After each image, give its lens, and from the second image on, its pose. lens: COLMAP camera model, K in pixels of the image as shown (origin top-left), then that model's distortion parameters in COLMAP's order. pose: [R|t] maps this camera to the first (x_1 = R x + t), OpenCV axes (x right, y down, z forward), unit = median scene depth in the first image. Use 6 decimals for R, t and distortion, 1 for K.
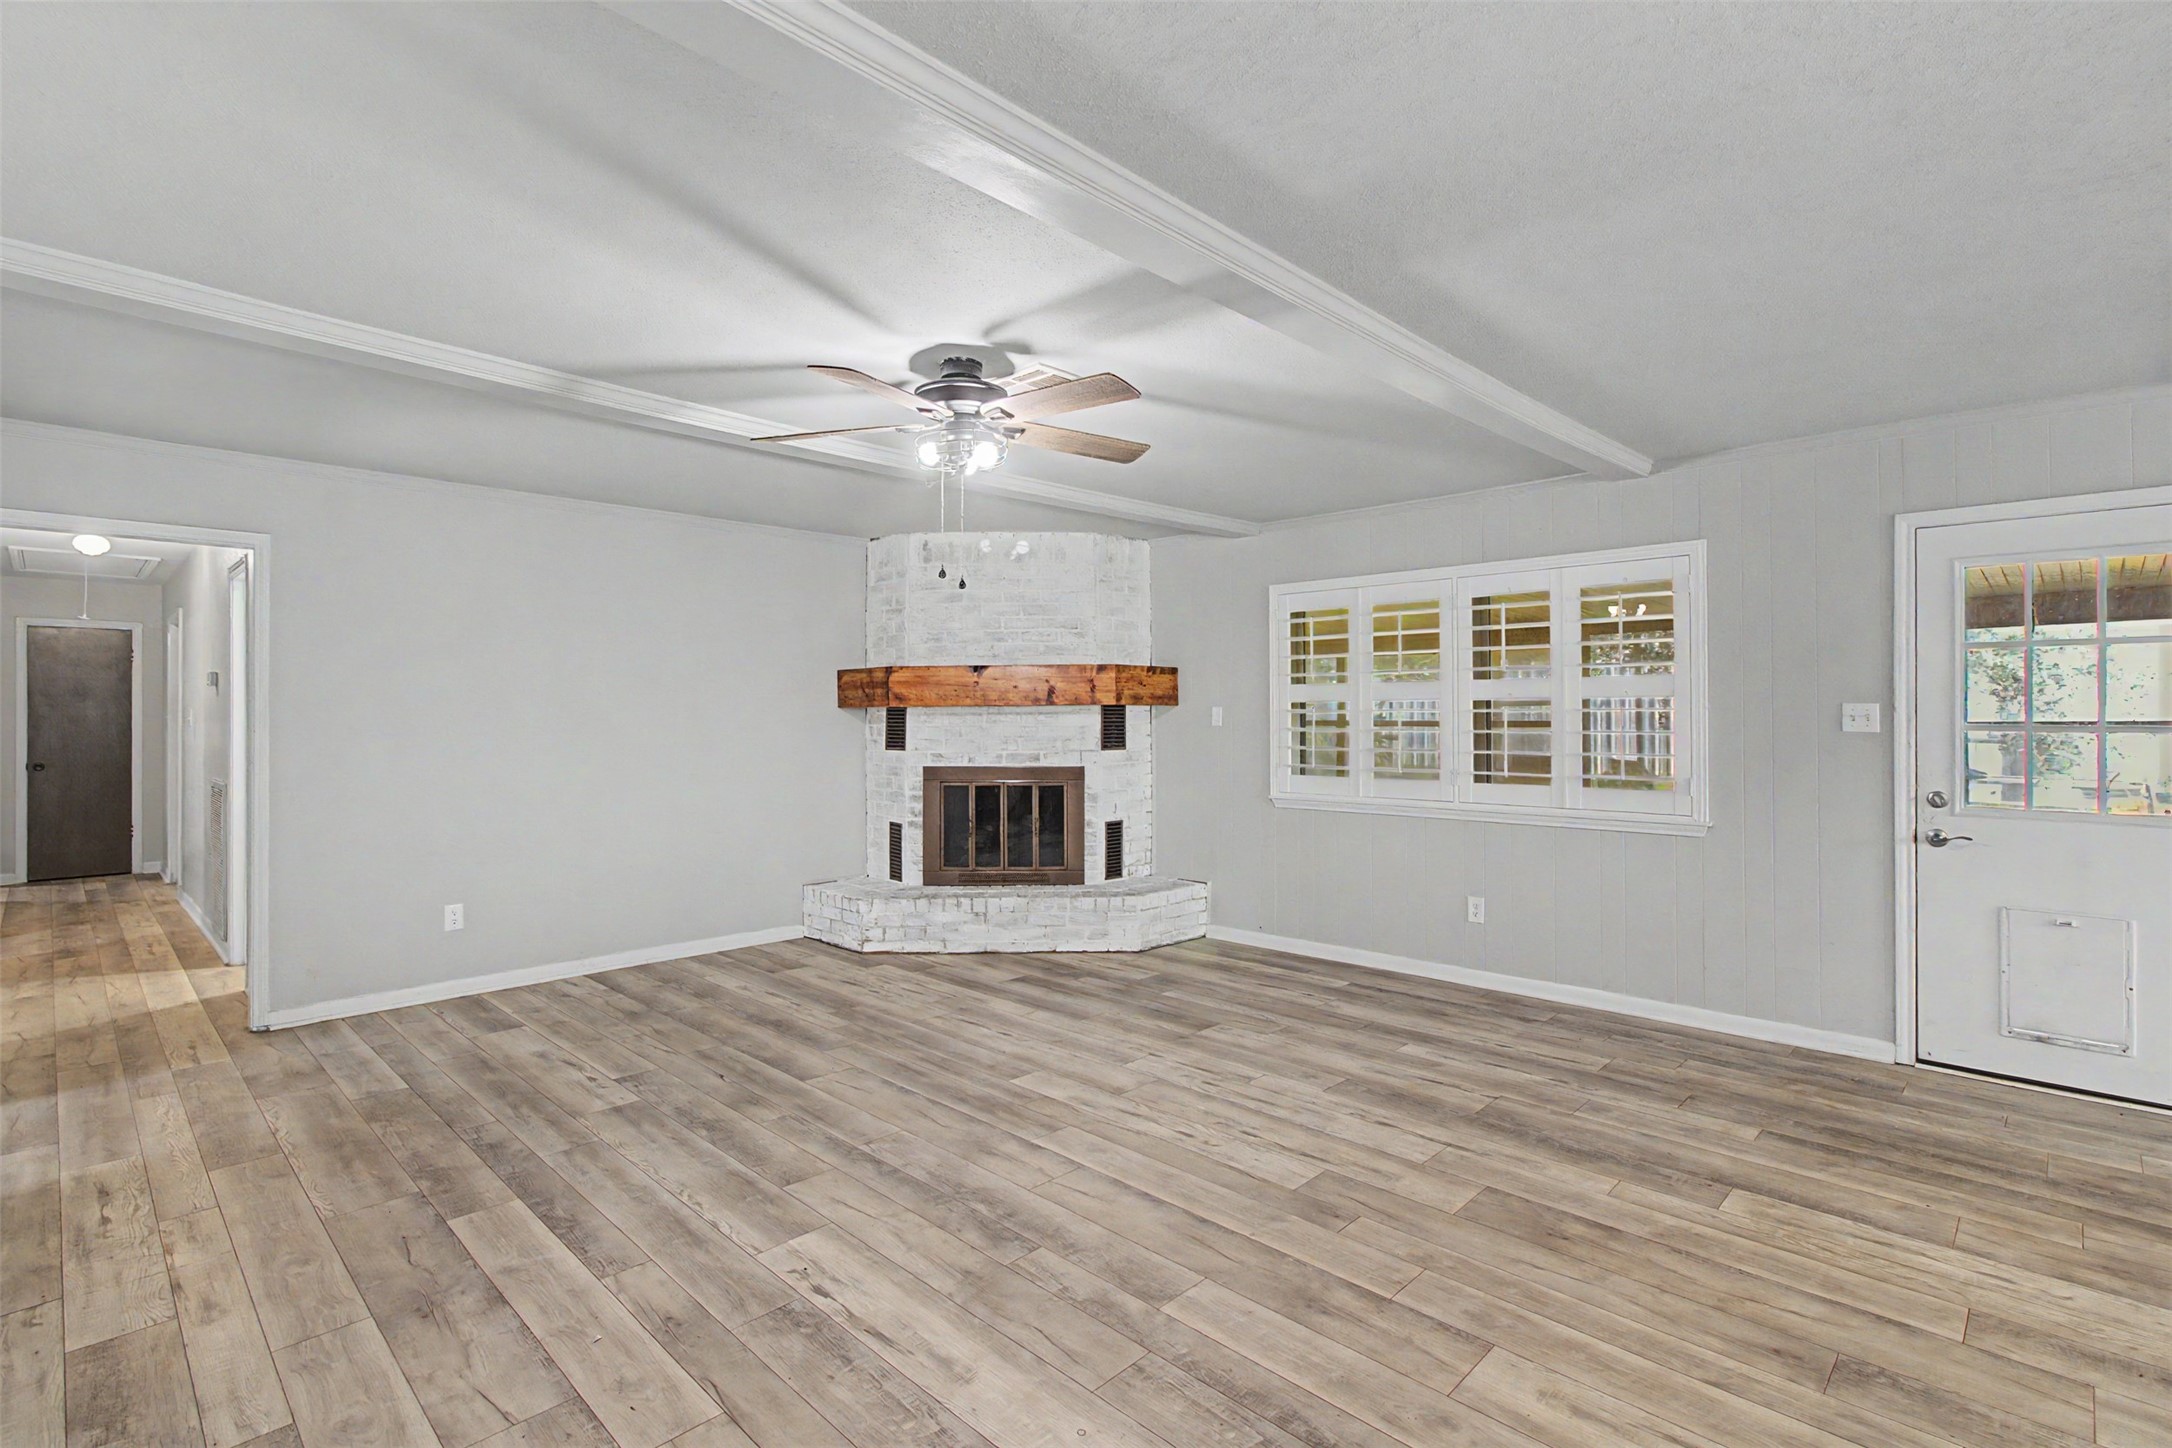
lens RADIAL K [[1027.0, 0, 1087.1], [0, 1027.0, 716.3], [0, 0, 1]] dist [-0.014263, 0.009858]
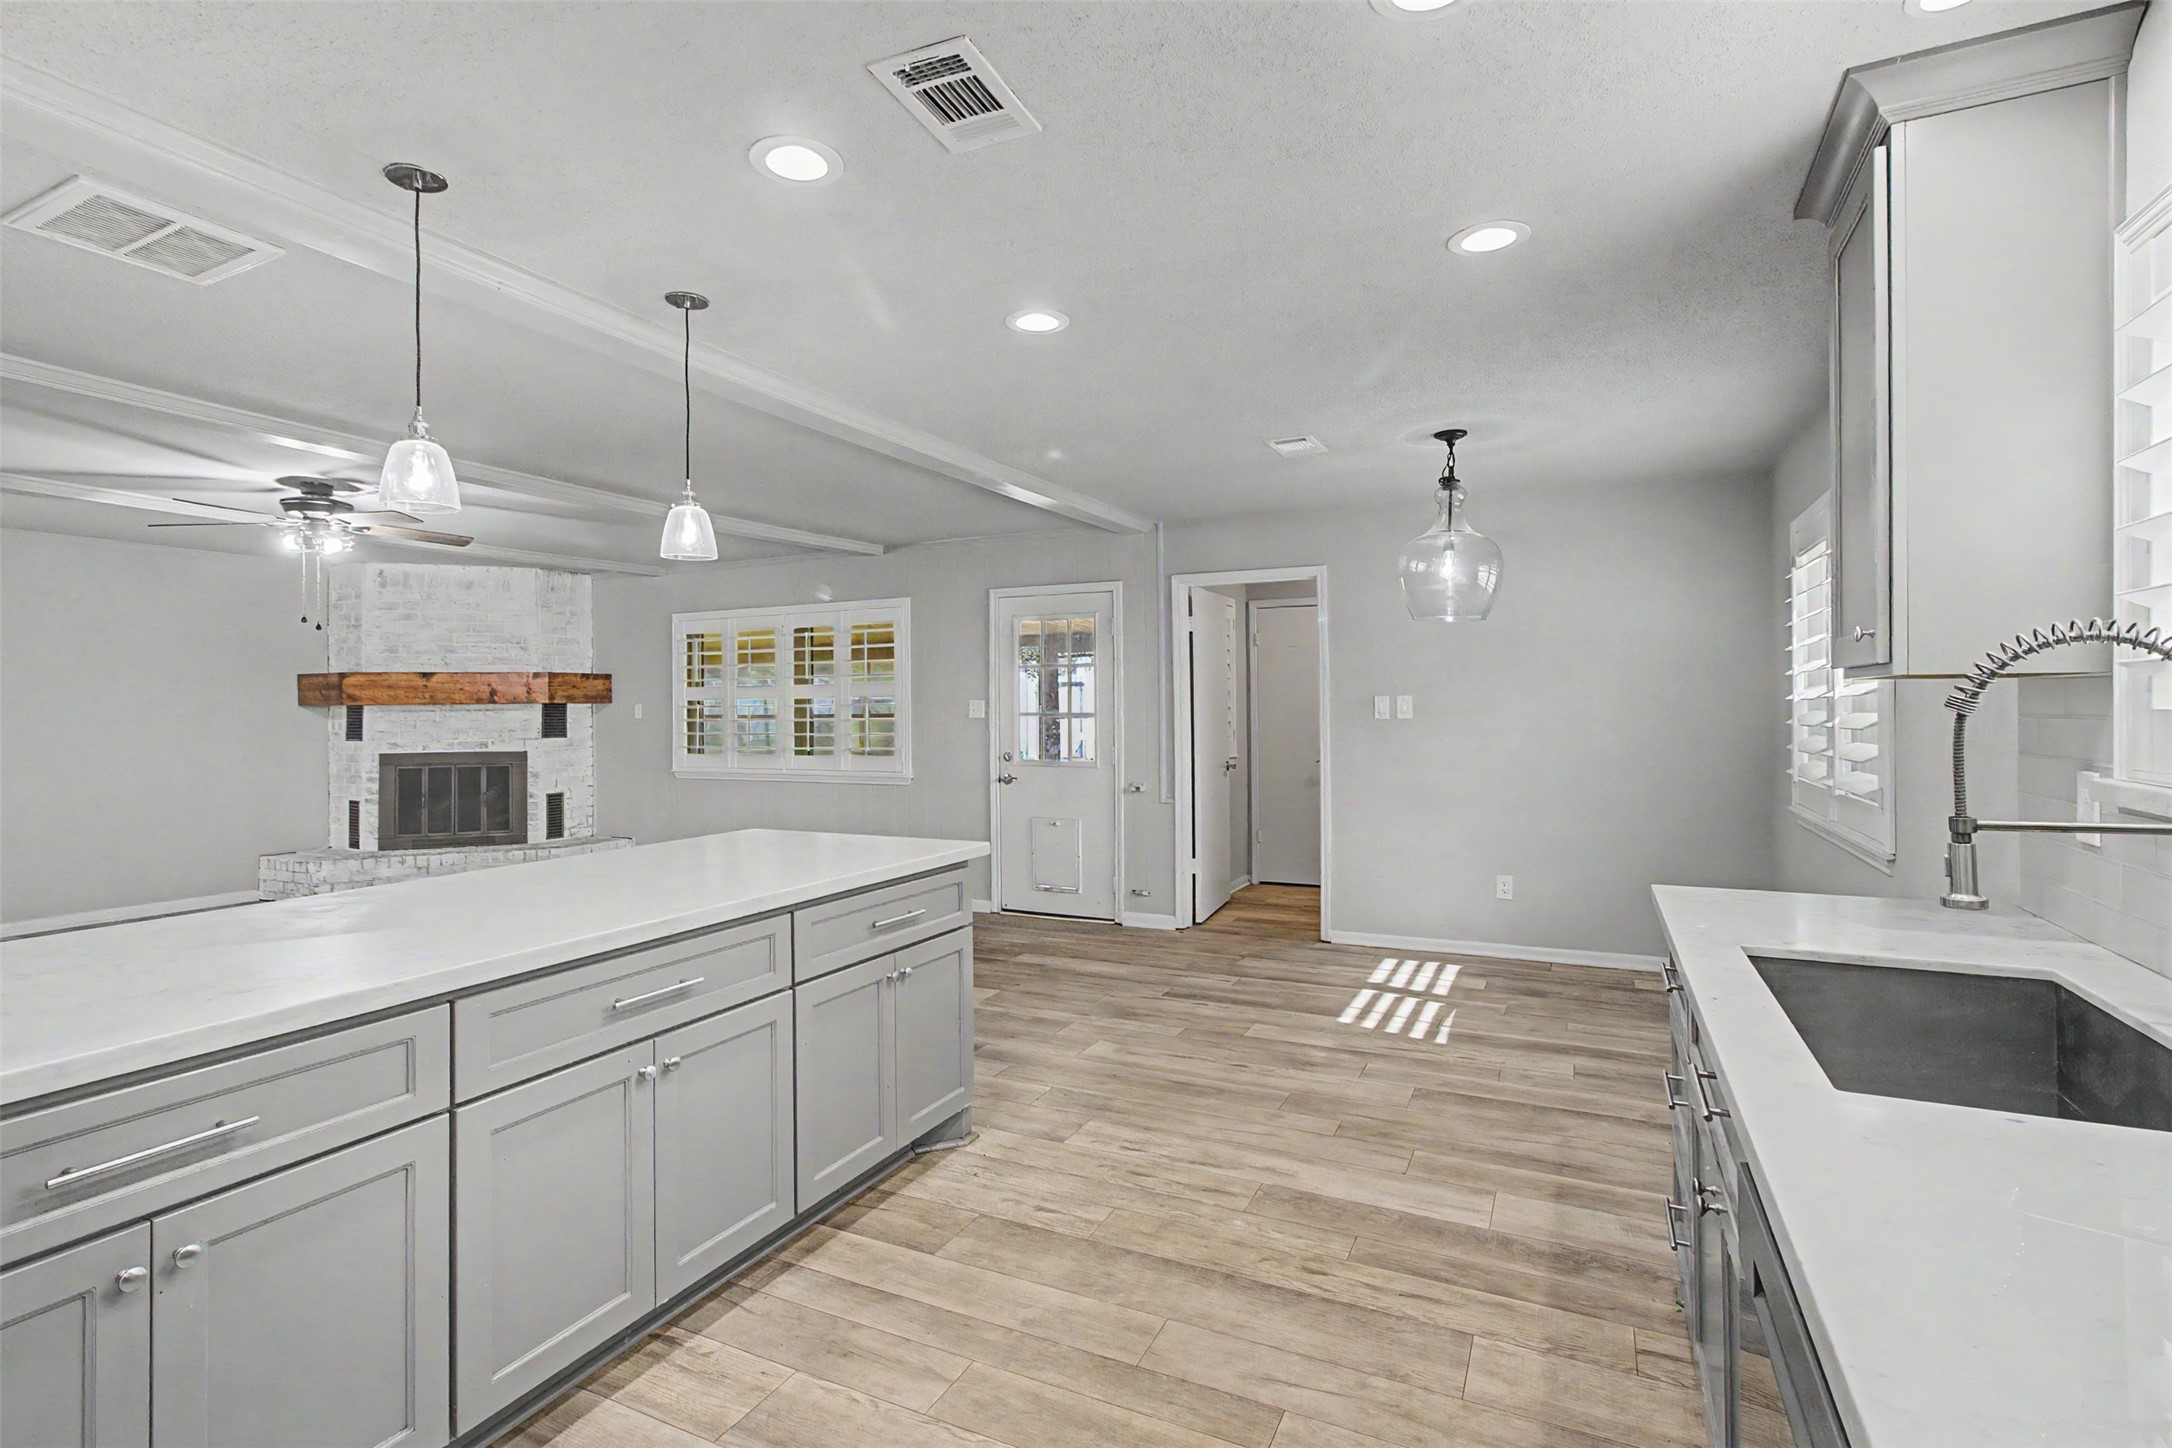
lens RADIAL K [[1027.0, 0, 1100.5], [0, 1027.0, 695.6], [0, 0, 1]] dist [-0.014263, 0.009858]
pose [[0.943875, -0.001376, 0.330299, 0.346551], [0.006565, 0.999872, -0.014597, 0.004067], [-0.330237, 0.015946, 0.943763, -0.608344]]
